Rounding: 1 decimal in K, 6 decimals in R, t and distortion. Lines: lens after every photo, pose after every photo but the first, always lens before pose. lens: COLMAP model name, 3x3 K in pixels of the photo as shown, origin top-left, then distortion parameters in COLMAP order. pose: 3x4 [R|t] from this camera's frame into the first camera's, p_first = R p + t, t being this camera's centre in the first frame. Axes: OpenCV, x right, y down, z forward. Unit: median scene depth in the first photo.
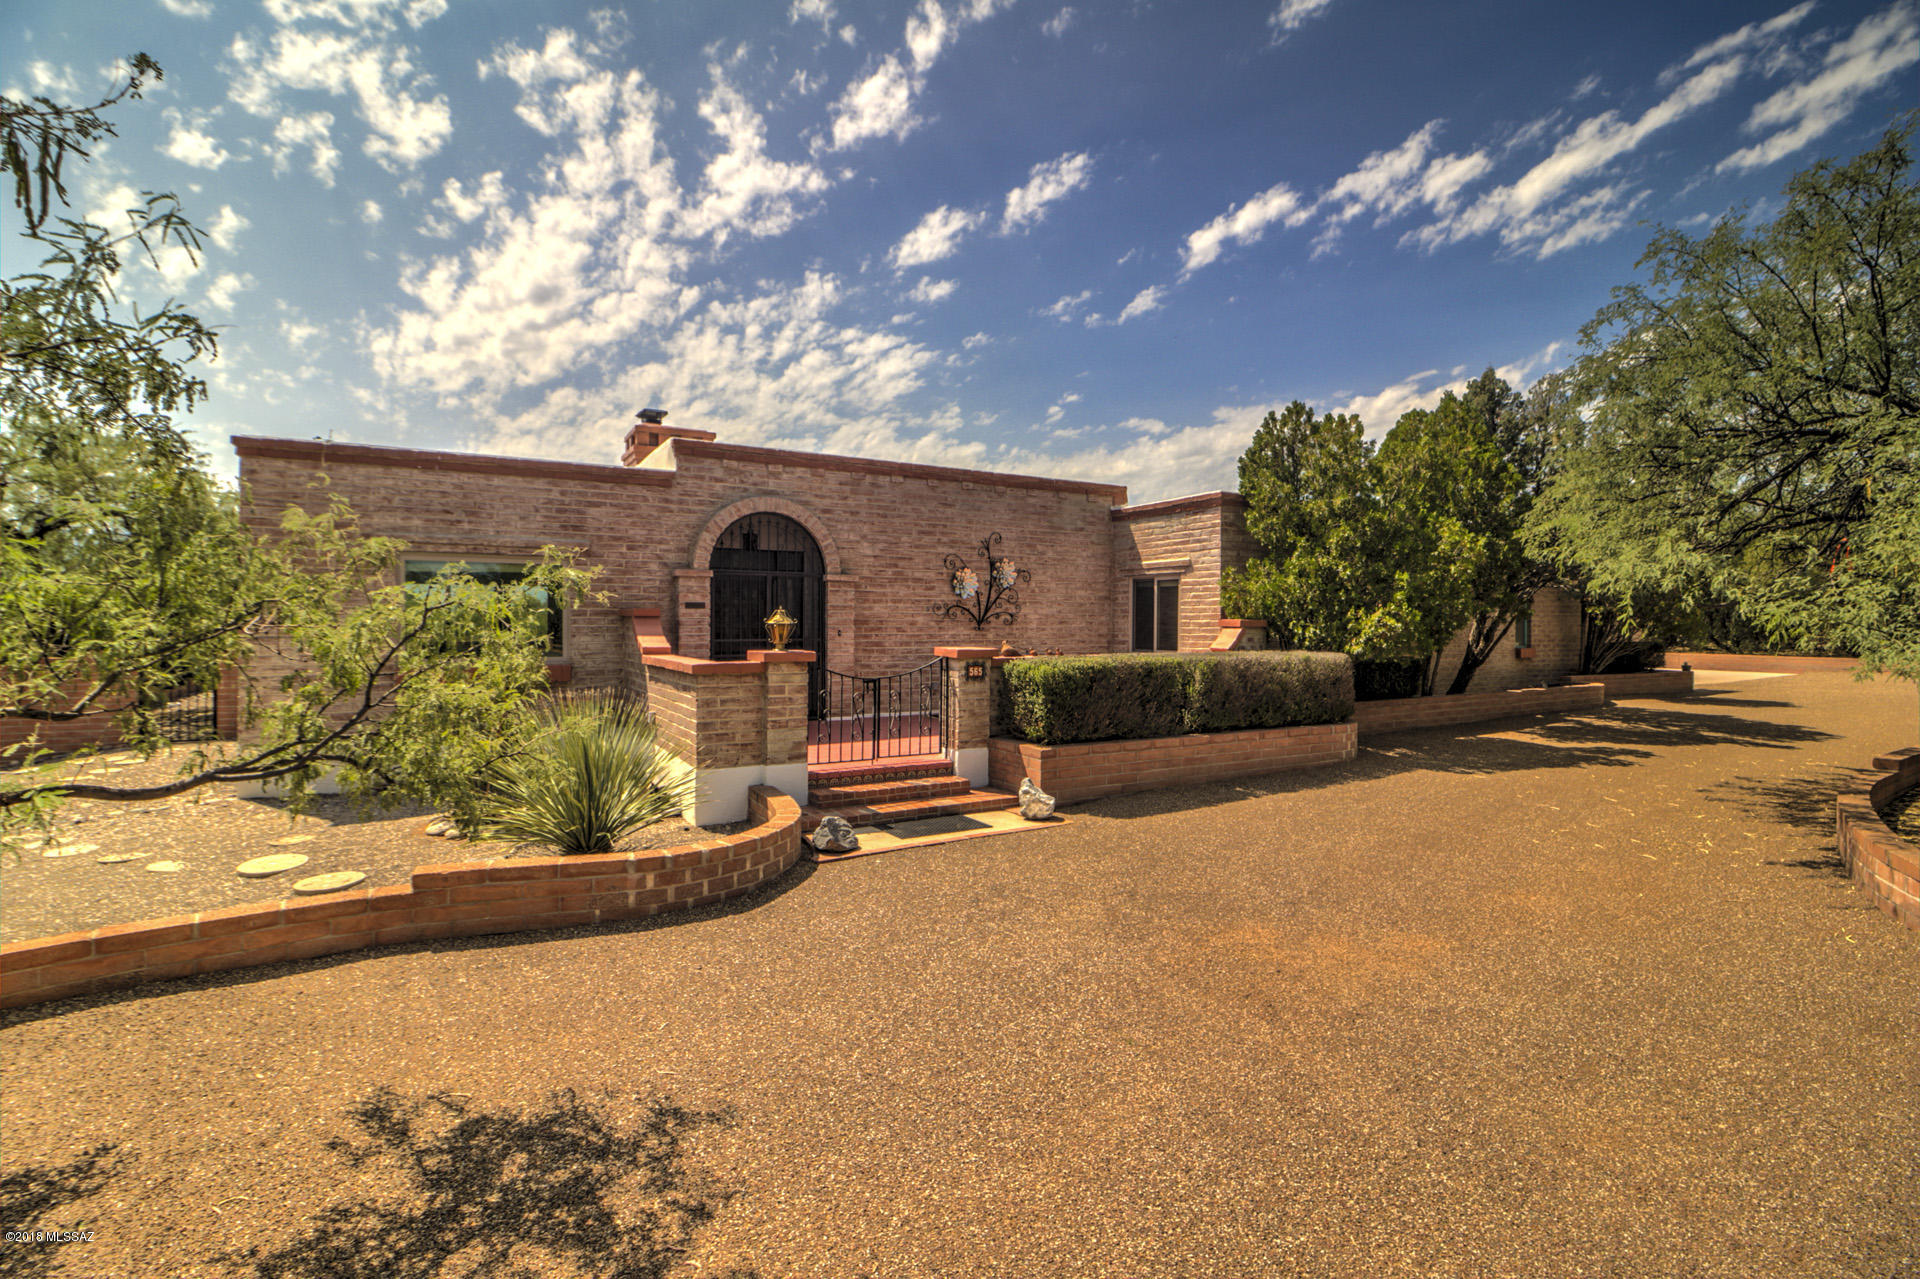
lens RADIAL K [[876.4, 0, 940.5], [0, 876.4, 629.4], [0, 0, 1]] dist [-0.001292, -0.011637]
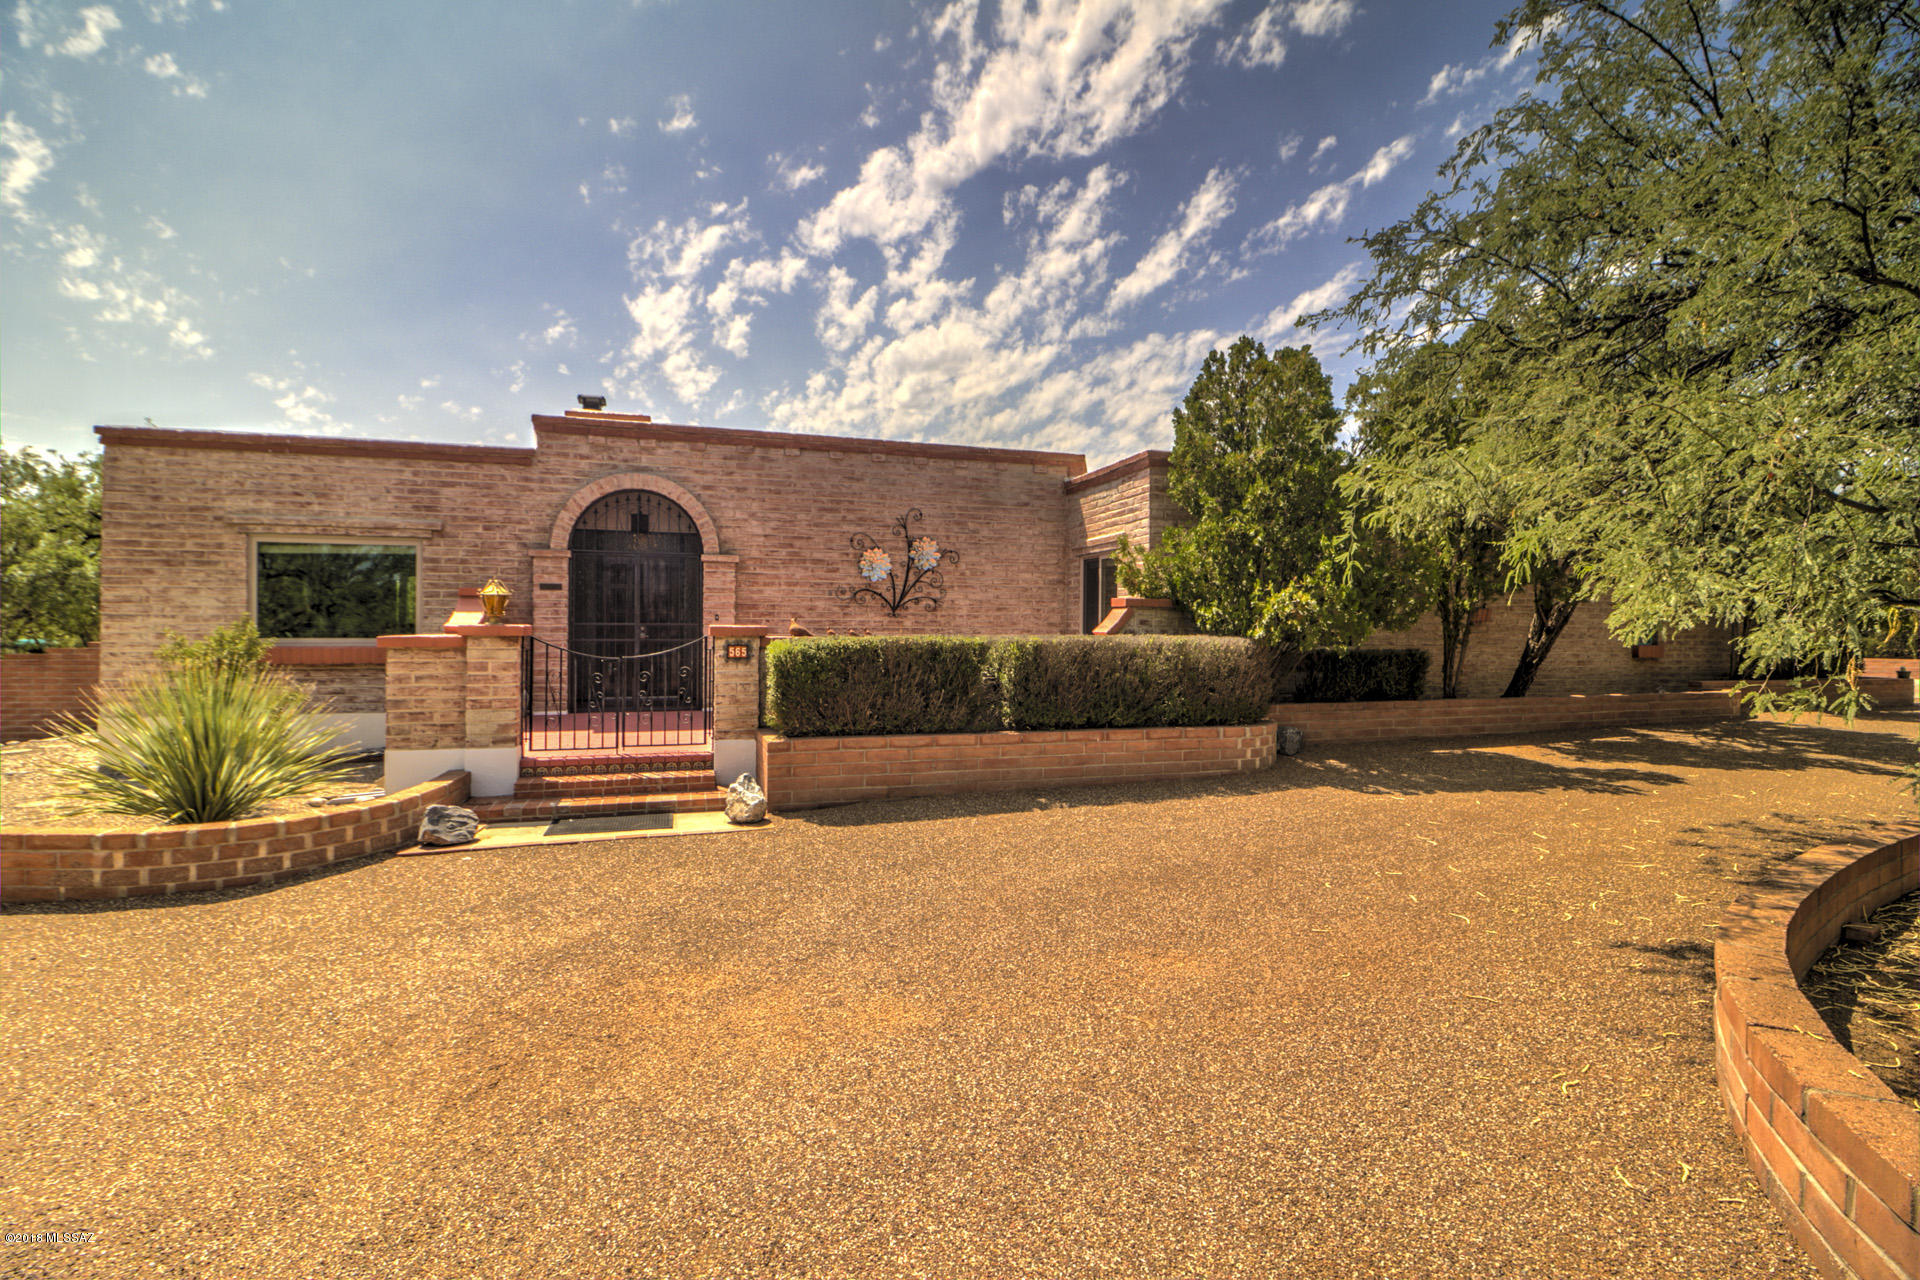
lens RADIAL K [[876.4, 0, 946.5], [0, 876.4, 628.7], [0, 0, 1]] dist [-0.001292, -0.011637]
pose [[0.976898, 0.001804, -0.213699, 0.353582], [-0.003860, 0.999950, -0.009202, 0.026129], [0.213671, 0.009814, 0.976856, 0.153056]]
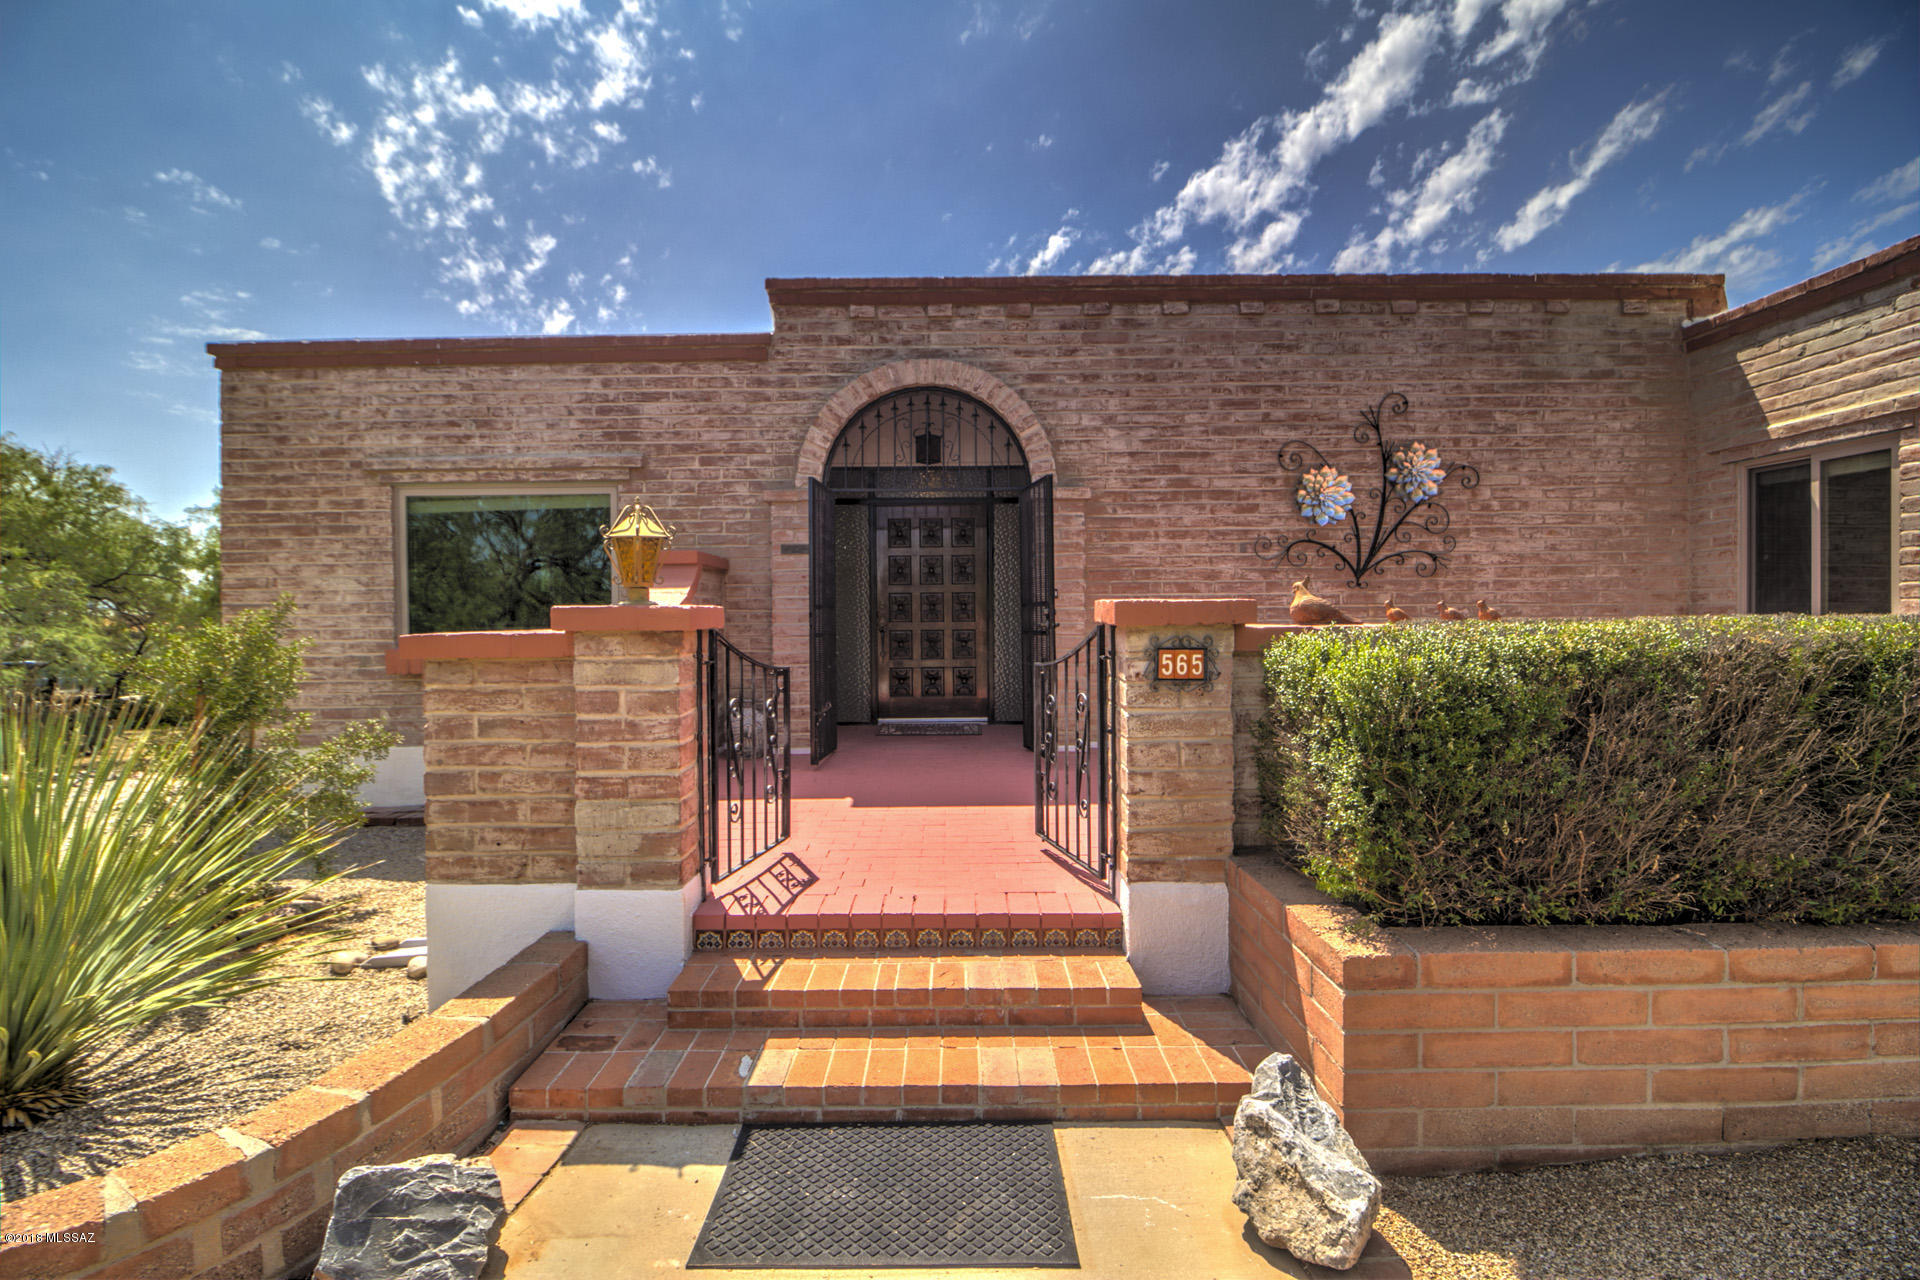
lens RADIAL K [[876.4, 0, 947.1], [0, 876.4, 624.4], [0, 0, 1]] dist [-0.001292, -0.011637]
pose [[0.868065, -0.007298, -0.496398, 0.108622], [0.007773, 0.999969, -0.001109, 0.025832], [0.496390, -0.002896, 0.868095, 0.532061]]
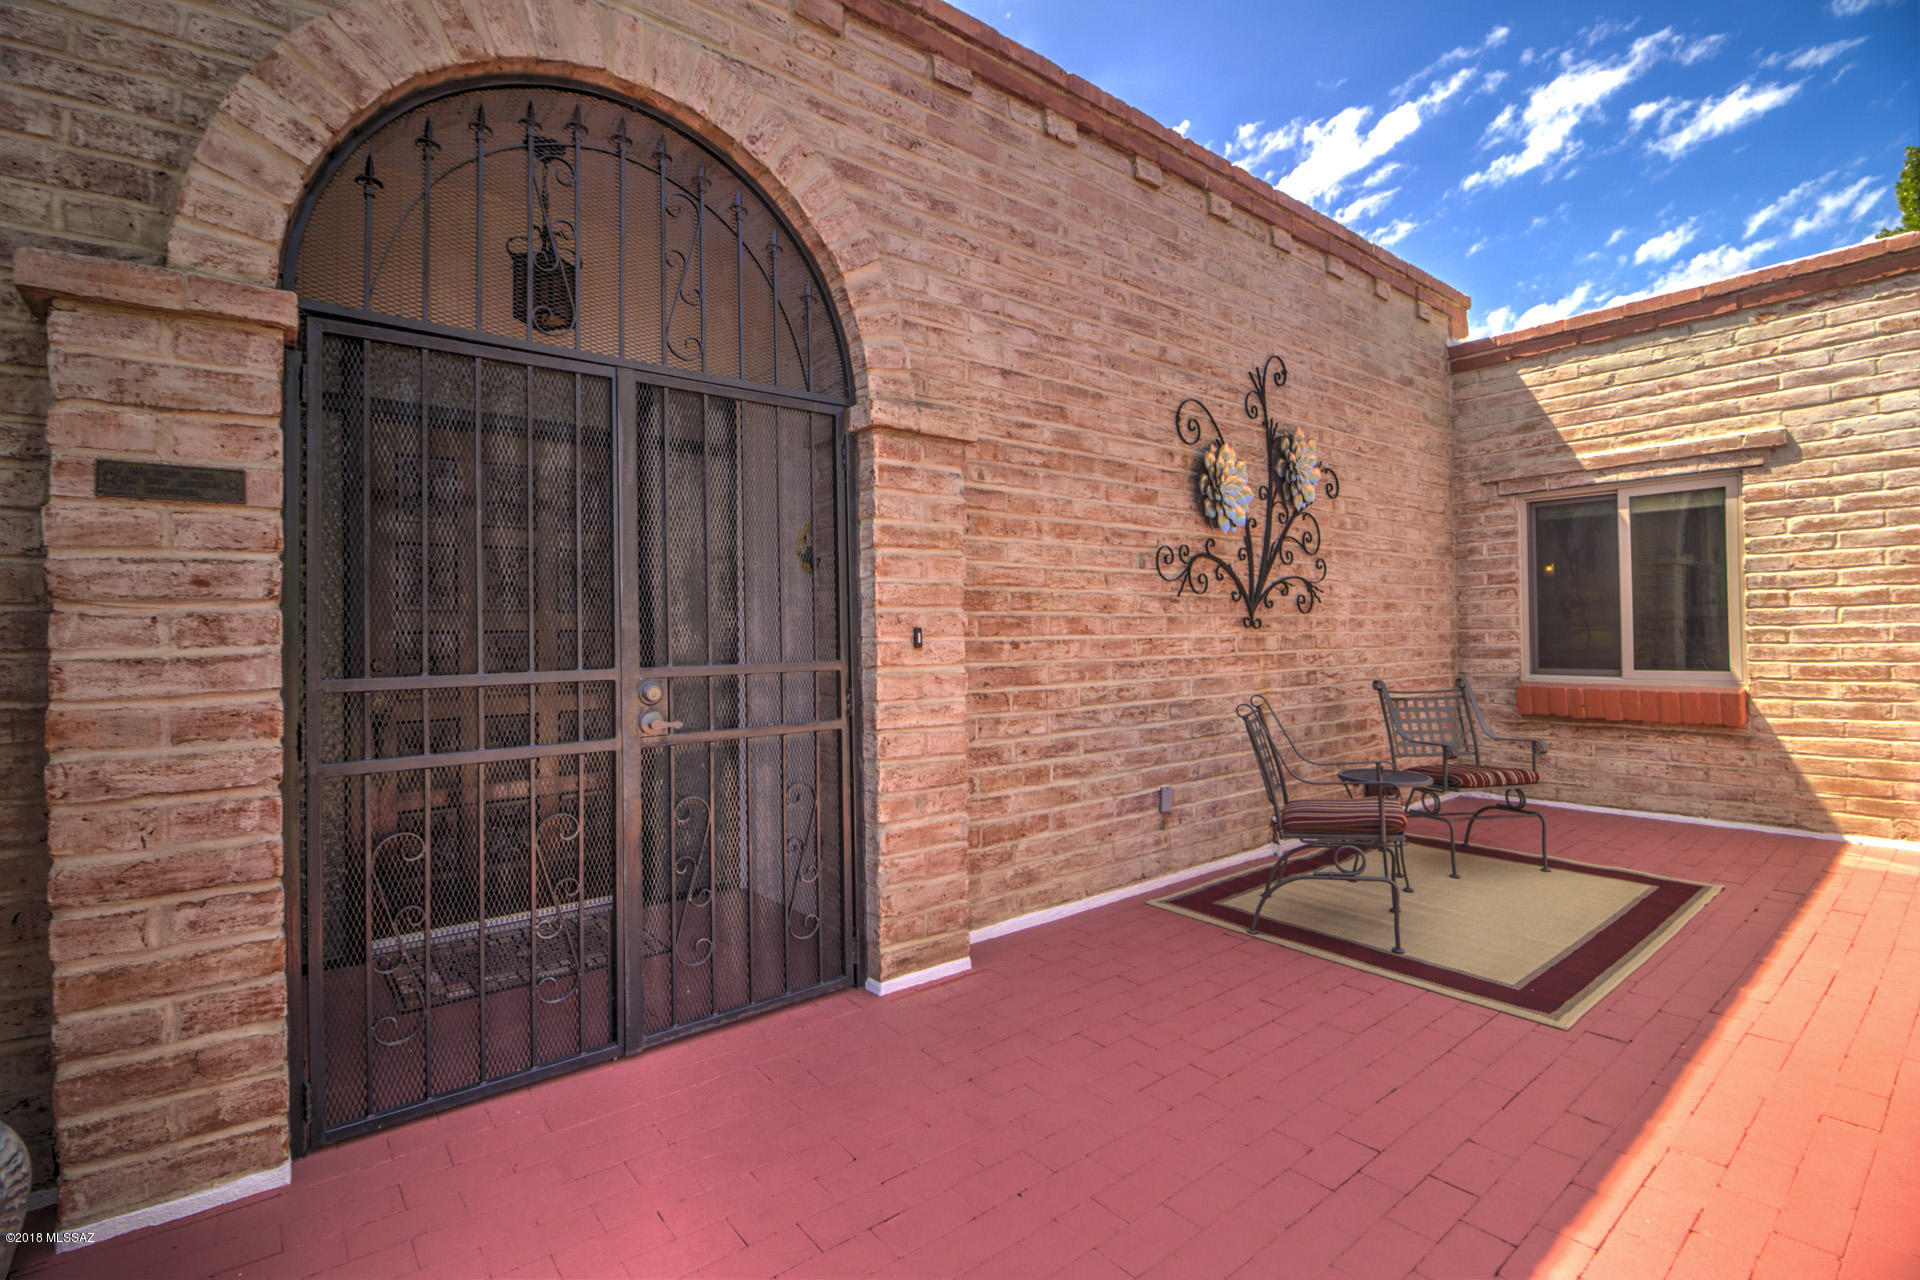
lens RADIAL K [[876.4, 0, 939.2], [0, 876.4, 623.5], [0, 0, 1]] dist [-0.001292, -0.011637]
pose [[0.987669, -0.016949, 0.155634, -0.162018], [0.020907, 0.999497, -0.023830, 0.006730], [-0.155152, 0.026790, 0.987527, 0.818361]]
